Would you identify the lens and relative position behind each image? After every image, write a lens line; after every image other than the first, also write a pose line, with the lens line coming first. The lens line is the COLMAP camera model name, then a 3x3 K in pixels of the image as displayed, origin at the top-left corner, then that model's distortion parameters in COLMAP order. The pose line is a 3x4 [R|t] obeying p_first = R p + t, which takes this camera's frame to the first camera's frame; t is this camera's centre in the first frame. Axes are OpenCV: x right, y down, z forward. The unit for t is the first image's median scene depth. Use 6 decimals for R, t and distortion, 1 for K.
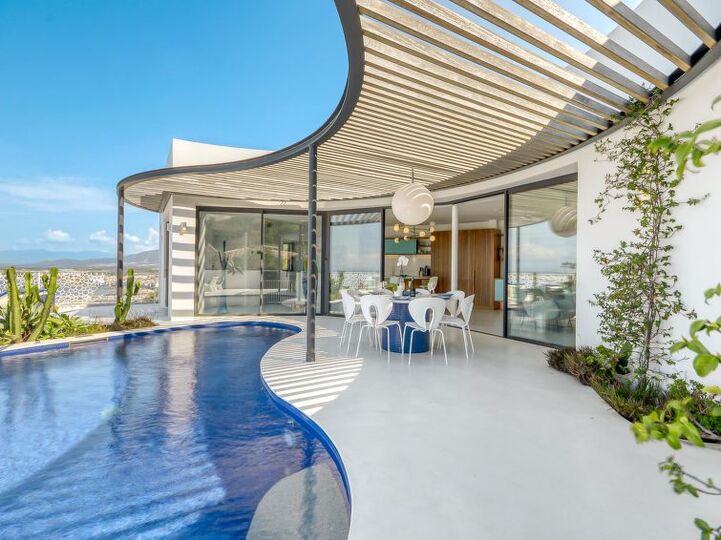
lens RADIAL K [[358.1, 0, 354.9], [0, 358.1, 264.2], [0, 0, 1]] dist [0.016373, -0.000003]
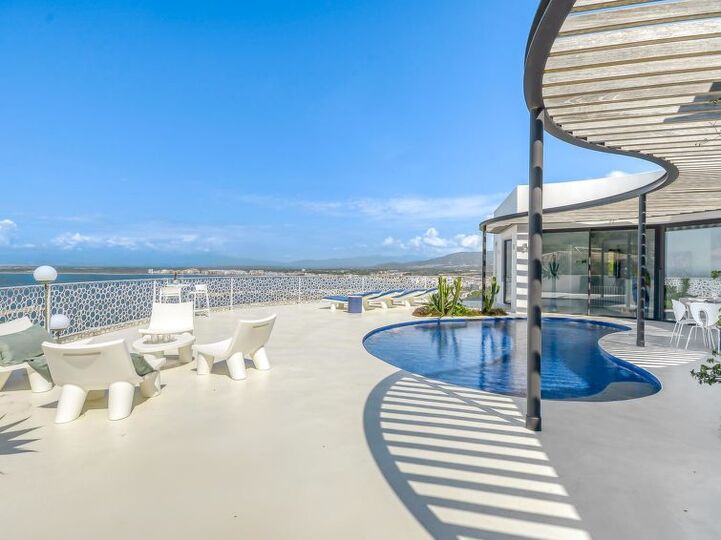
lens RADIAL K [[368.4, 0, 343.8], [0, 368.4, 269.7], [0, 0, 1]] dist [0.018265, -0.000710]
pose [[0.693704, -0.001335, -0.720259, 0.065942], [0.011424, 0.999893, 0.009150, -0.032641], [0.720170, -0.014575, 0.693645, -0.449224]]
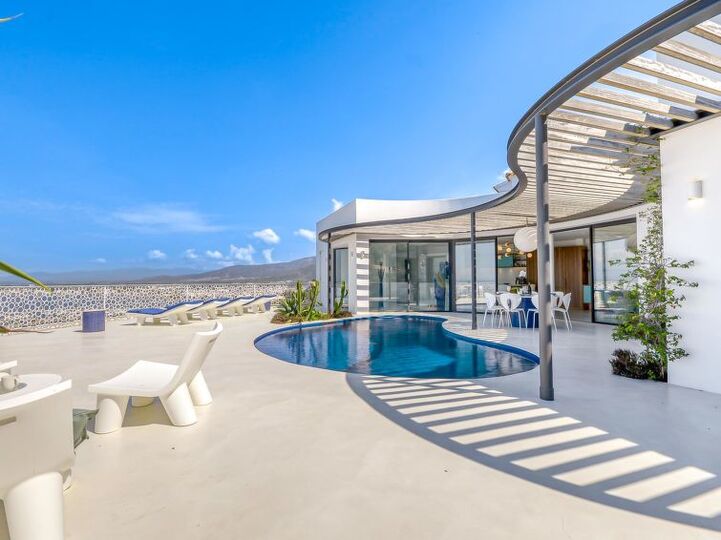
lens RADIAL K [[368.4, 0, 352.9], [0, 368.4, 267.4], [0, 0, 1]] dist [0.018265, -0.000710]
pose [[0.984192, -0.021583, -0.175783, -0.207939], [0.017681, 0.999562, -0.023732, -0.006778], [0.176218, 0.020249, 0.984143, -0.505696]]
